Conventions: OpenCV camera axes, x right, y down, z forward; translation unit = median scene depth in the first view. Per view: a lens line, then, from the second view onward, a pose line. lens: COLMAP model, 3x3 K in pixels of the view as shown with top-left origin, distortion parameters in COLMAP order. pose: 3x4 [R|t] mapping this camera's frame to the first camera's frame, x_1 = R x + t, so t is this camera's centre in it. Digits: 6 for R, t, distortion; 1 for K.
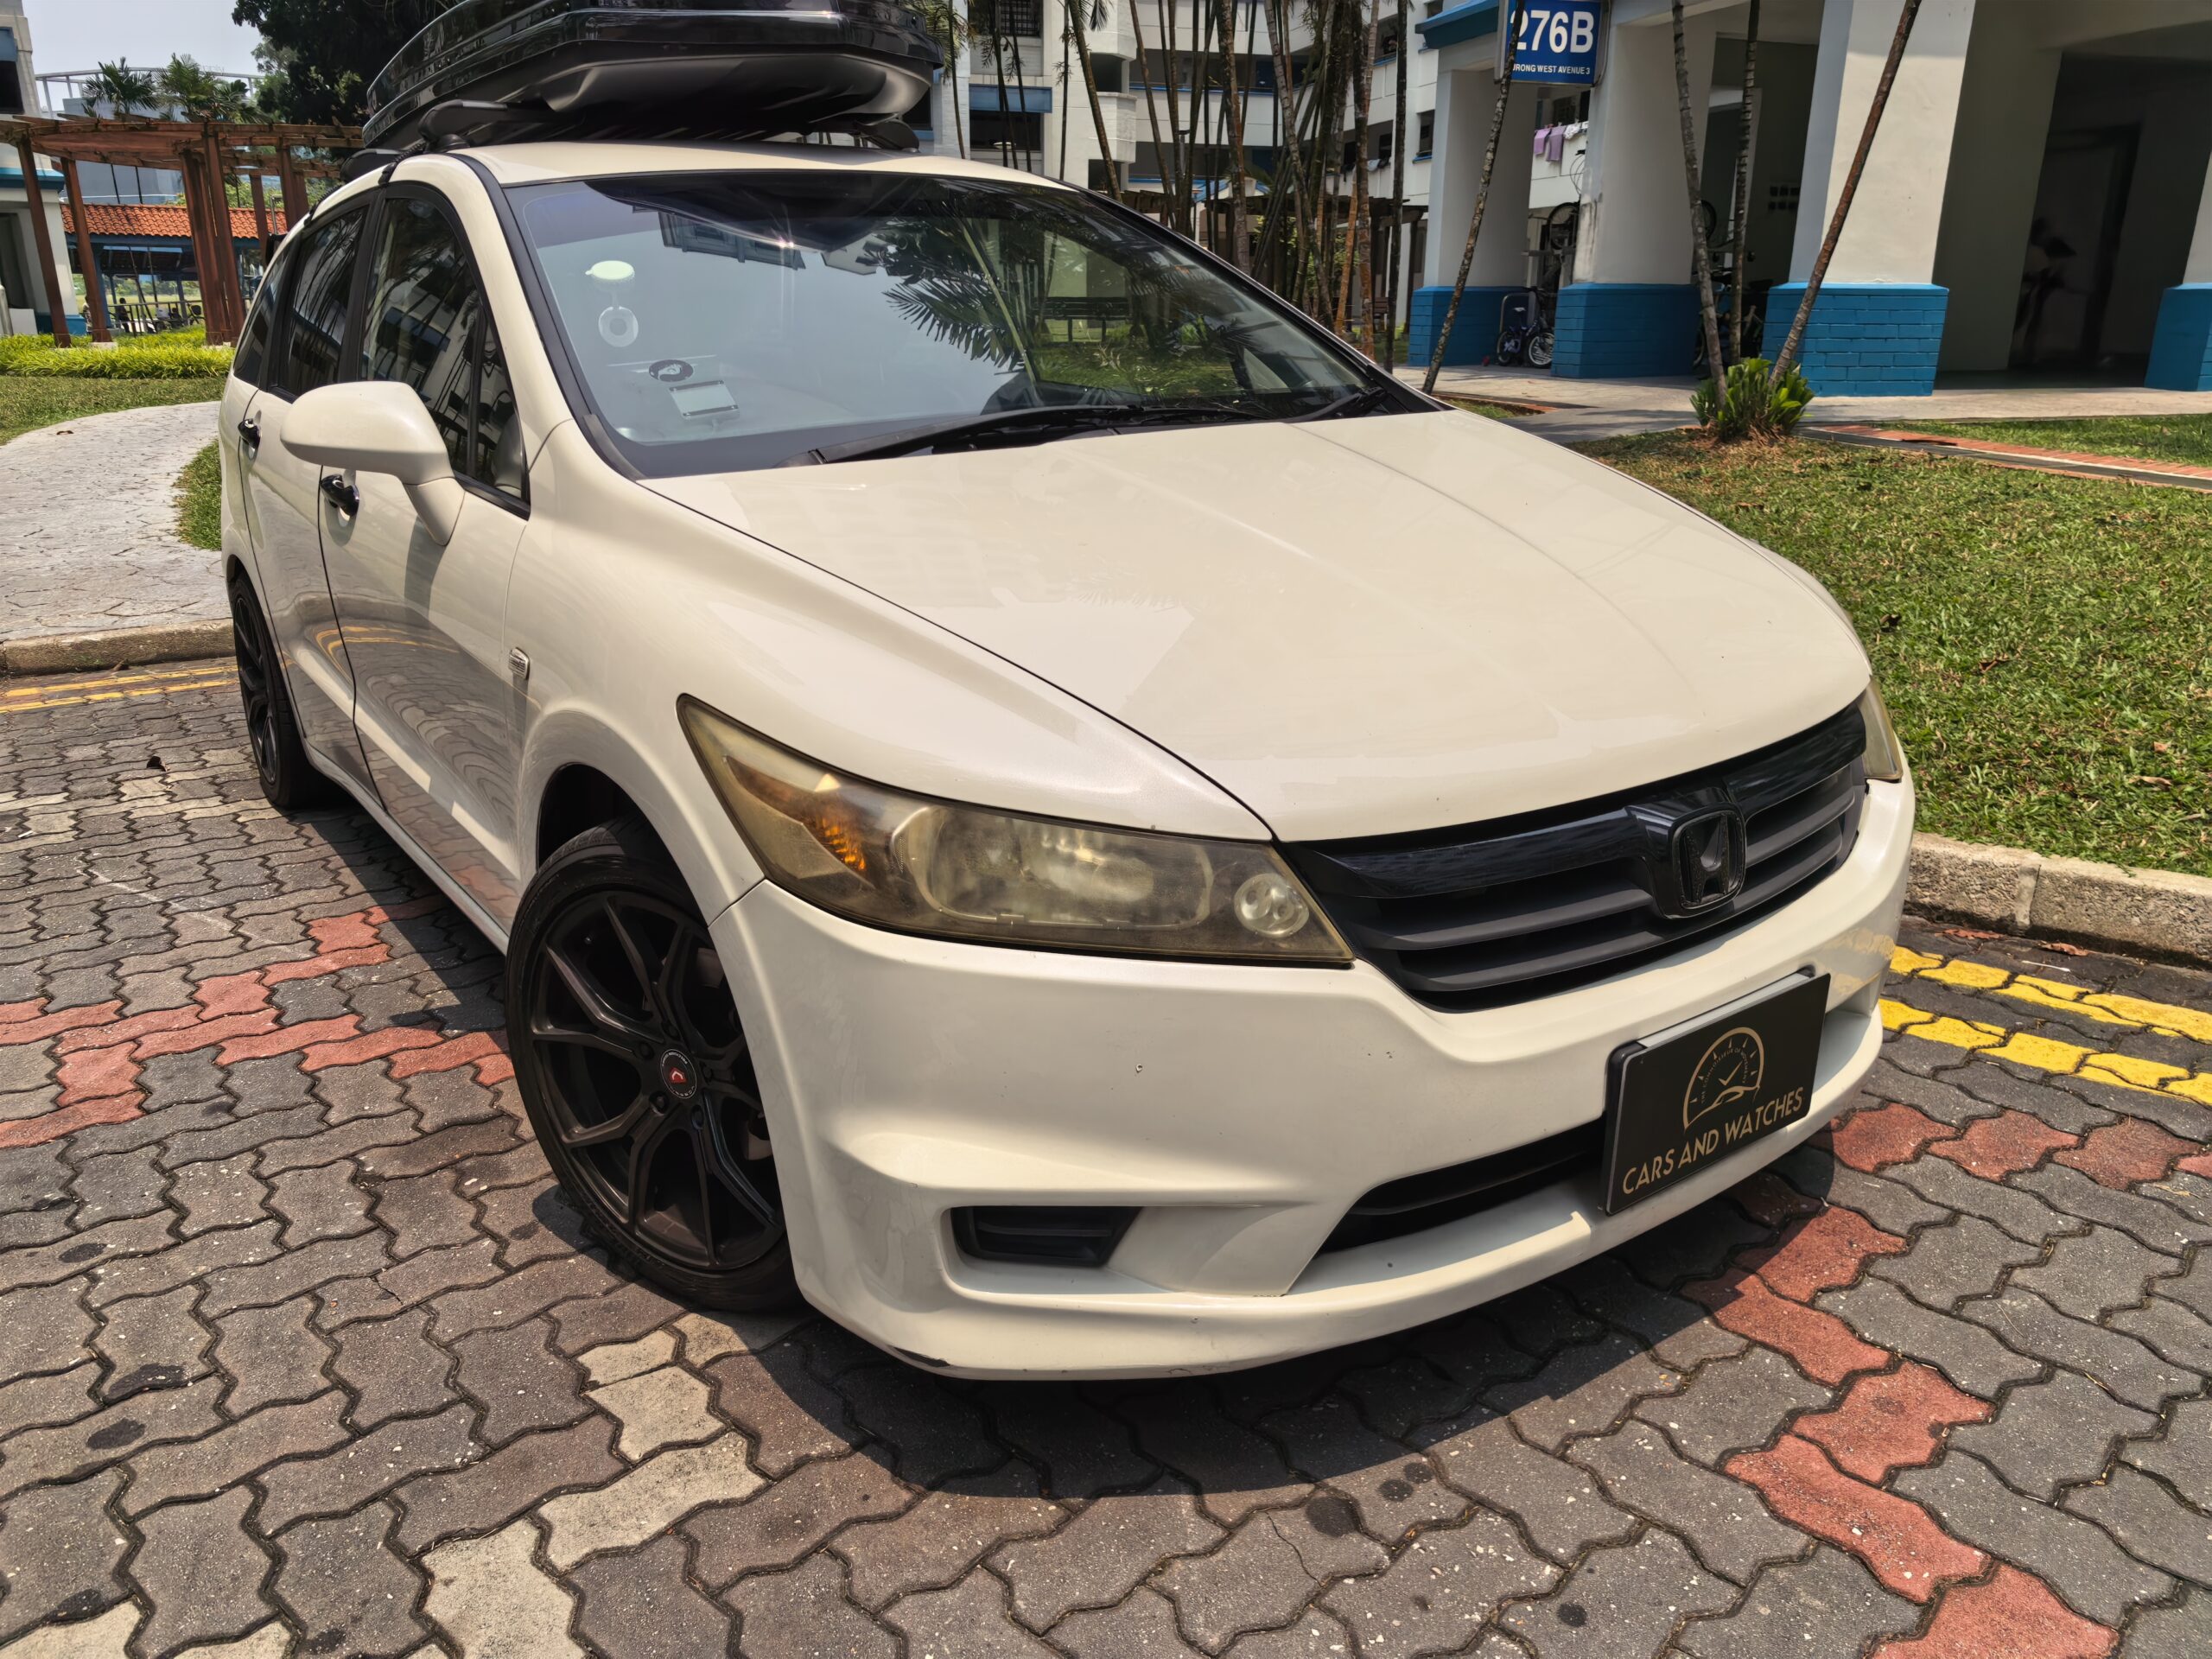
lens RADIAL K [[1567.1, 0, 1100.4], [0, 1567.1, 837.9], [0, 0, 1]] dist [0.003517, -0.008677]
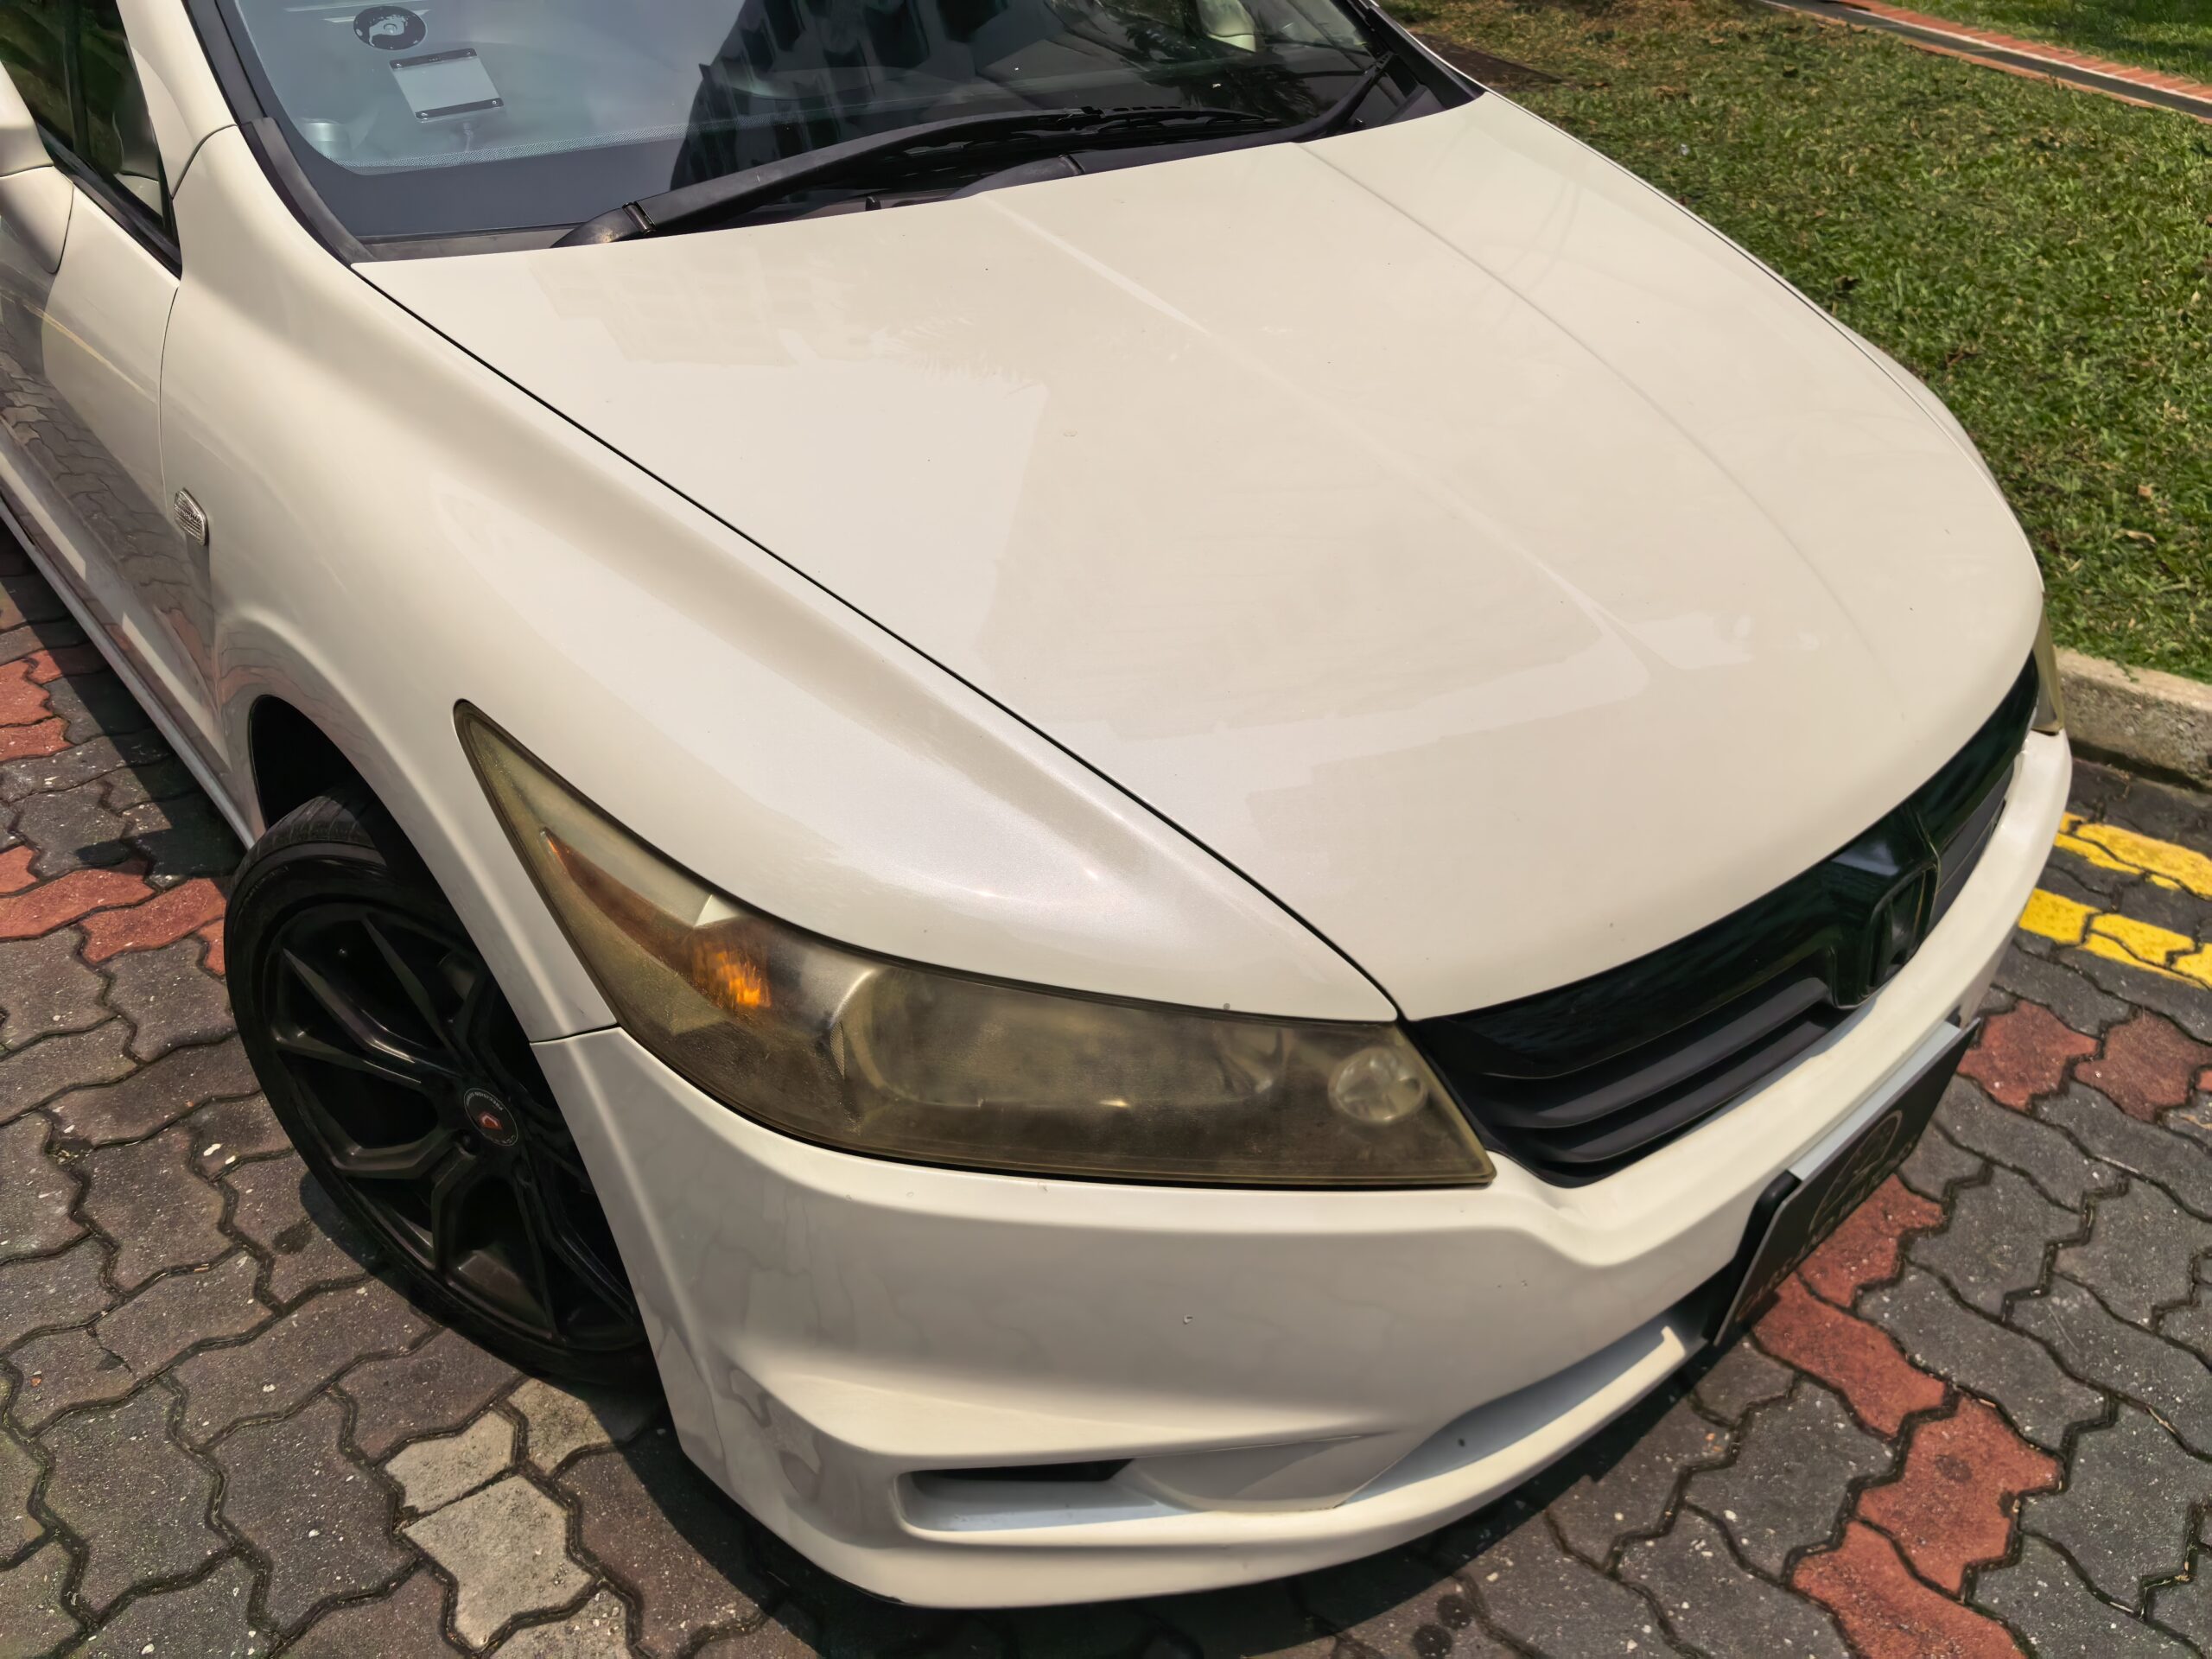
lens RADIAL K [[1567.1, 0, 1127.3], [0, 1567.1, 817.2], [0, 0, 1]] dist [0.003517, -0.008677]
pose [[0.989410, -0.005851, 0.145033, -0.077330], [-0.035752, 0.958579, 0.282574, -0.200359], [-0.140679, -0.284767, 0.948218, 0.291898]]
